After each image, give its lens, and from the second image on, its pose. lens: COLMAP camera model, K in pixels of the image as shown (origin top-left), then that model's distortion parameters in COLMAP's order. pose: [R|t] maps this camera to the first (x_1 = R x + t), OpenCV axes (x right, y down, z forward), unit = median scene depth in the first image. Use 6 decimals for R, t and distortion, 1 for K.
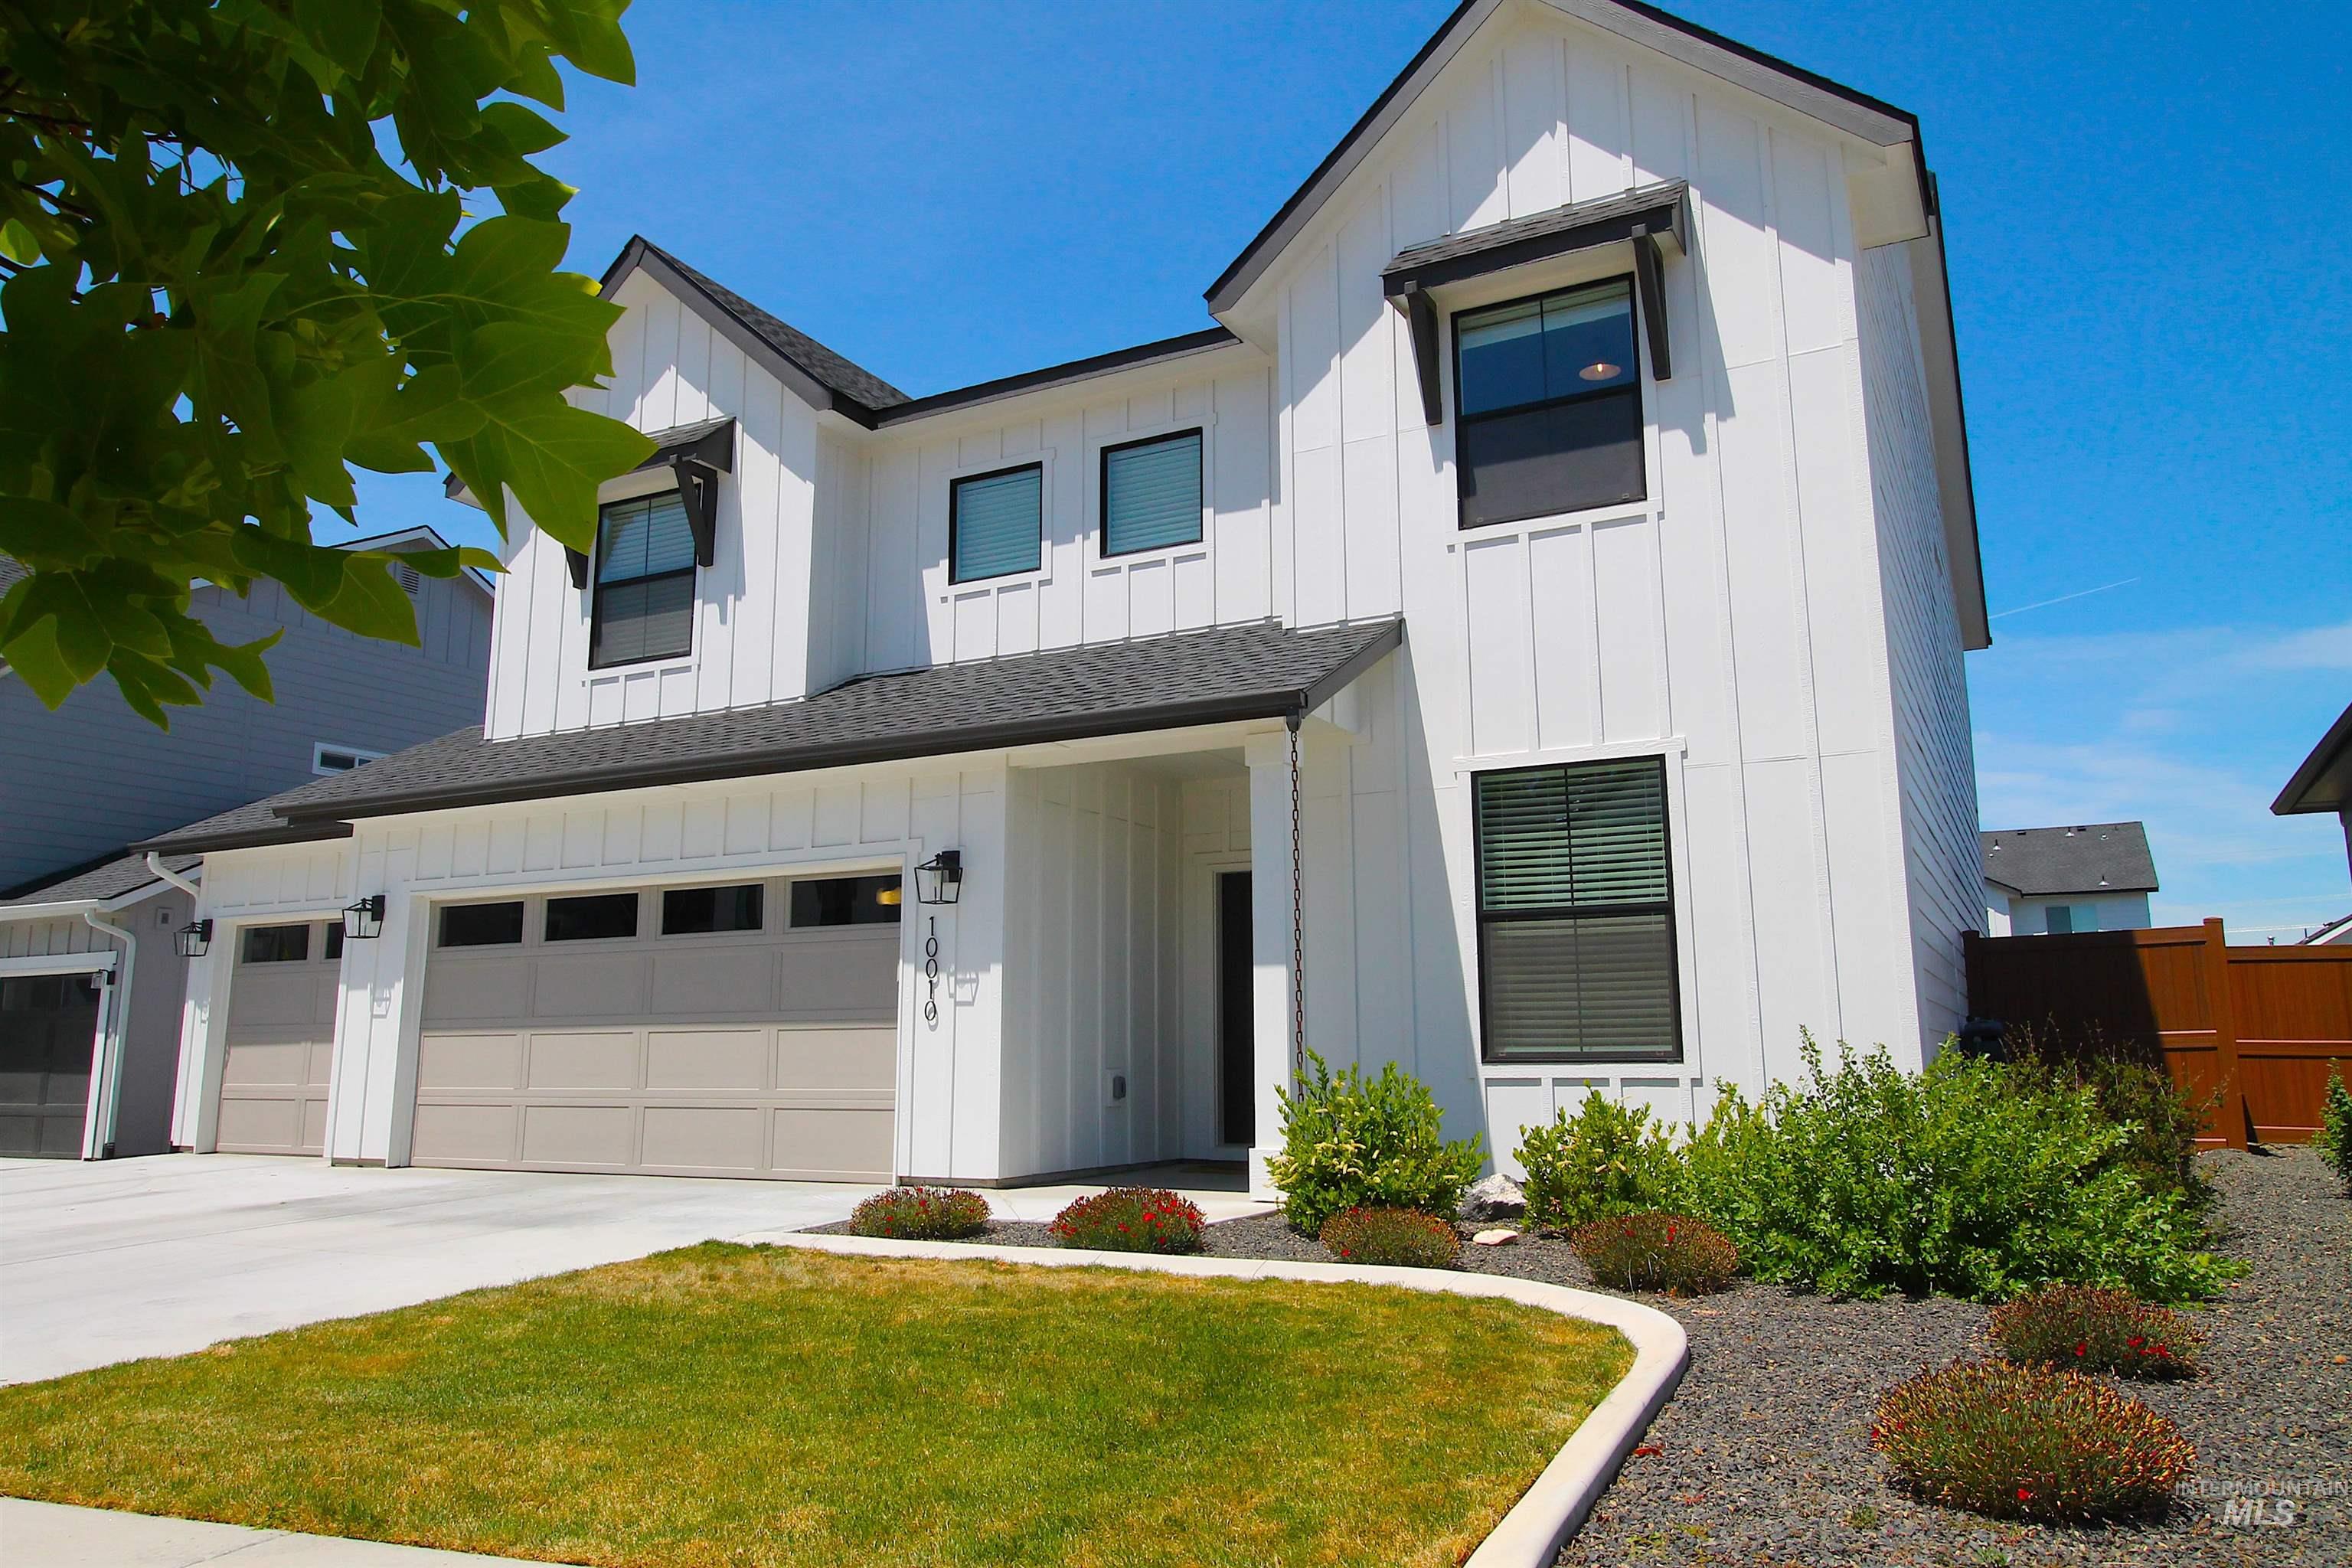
lens RADIAL K [[1673.3, 0, 1085.0], [0, 1673.3, 770.7], [0, 0, 1]] dist [0.006059, -0.003506]
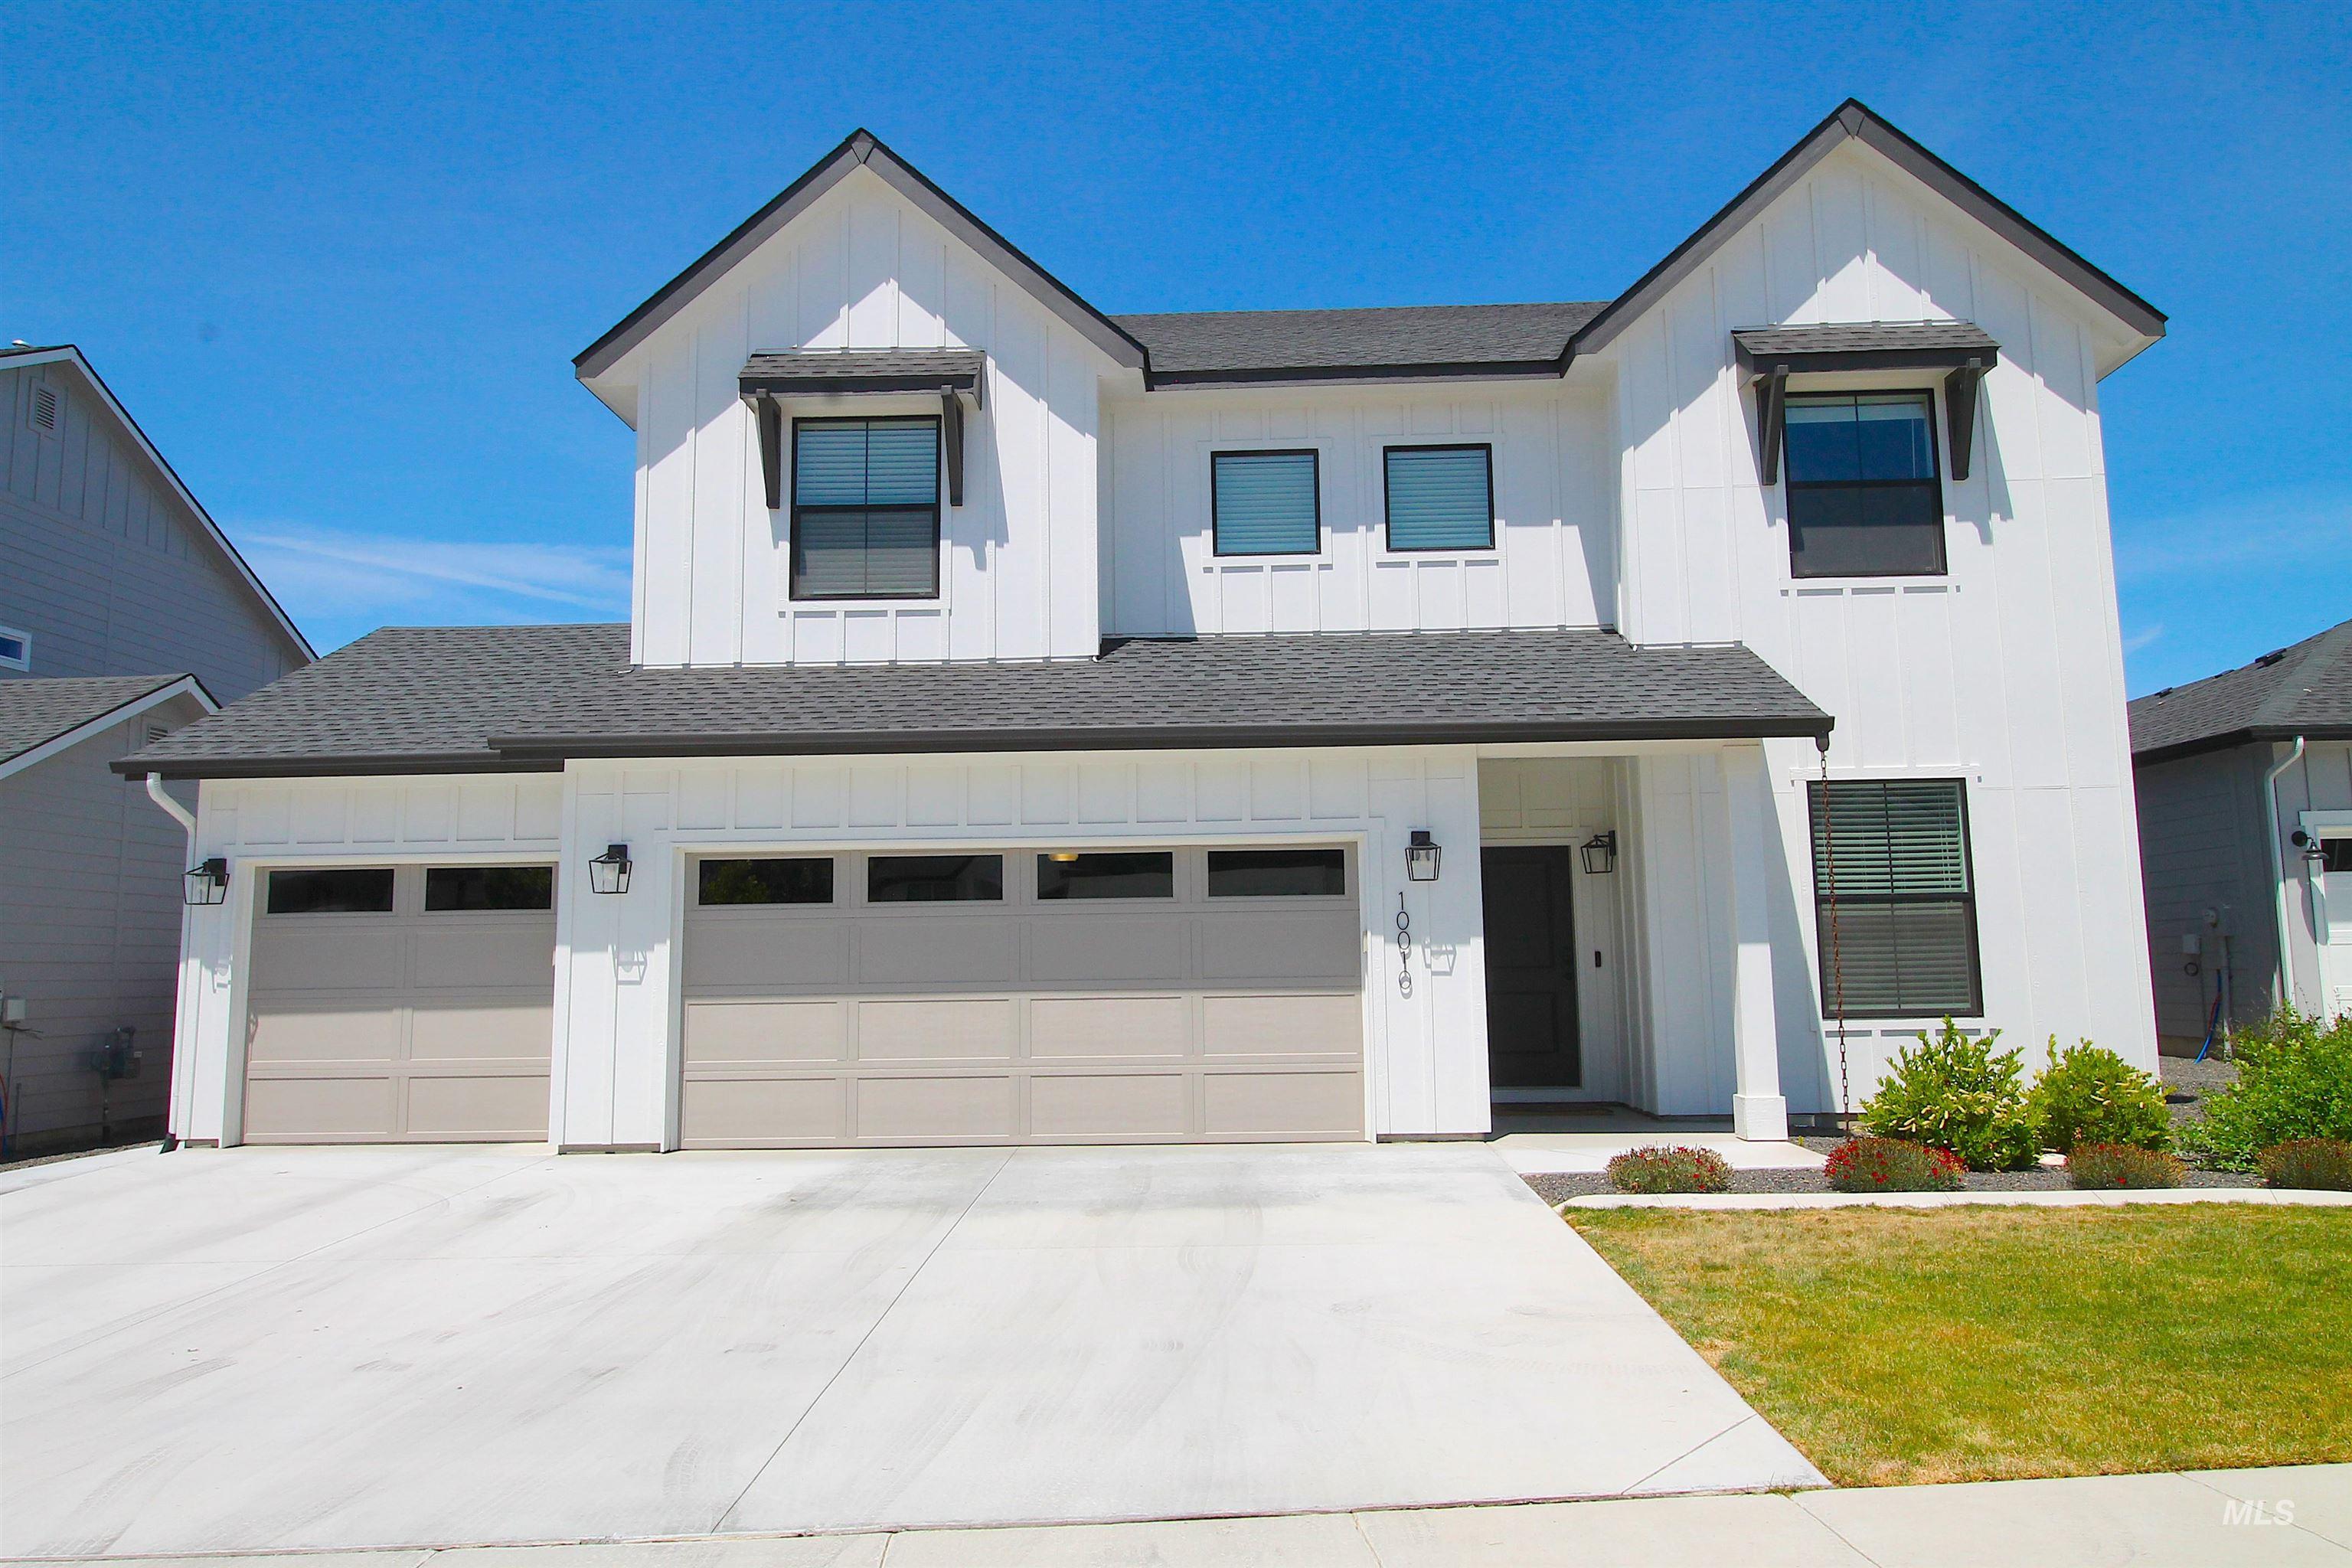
lens RADIAL K [[1673.3, 0, 1085.0], [0, 1673.3, 770.7], [0, 0, 1]] dist [0.006059, -0.003506]
pose [[0.889646, 0.043387, 0.454585, -0.638069], [-0.067250, 0.997070, 0.036448, -0.012721], [-0.451672, -0.062996, 0.889957, 0.122822]]
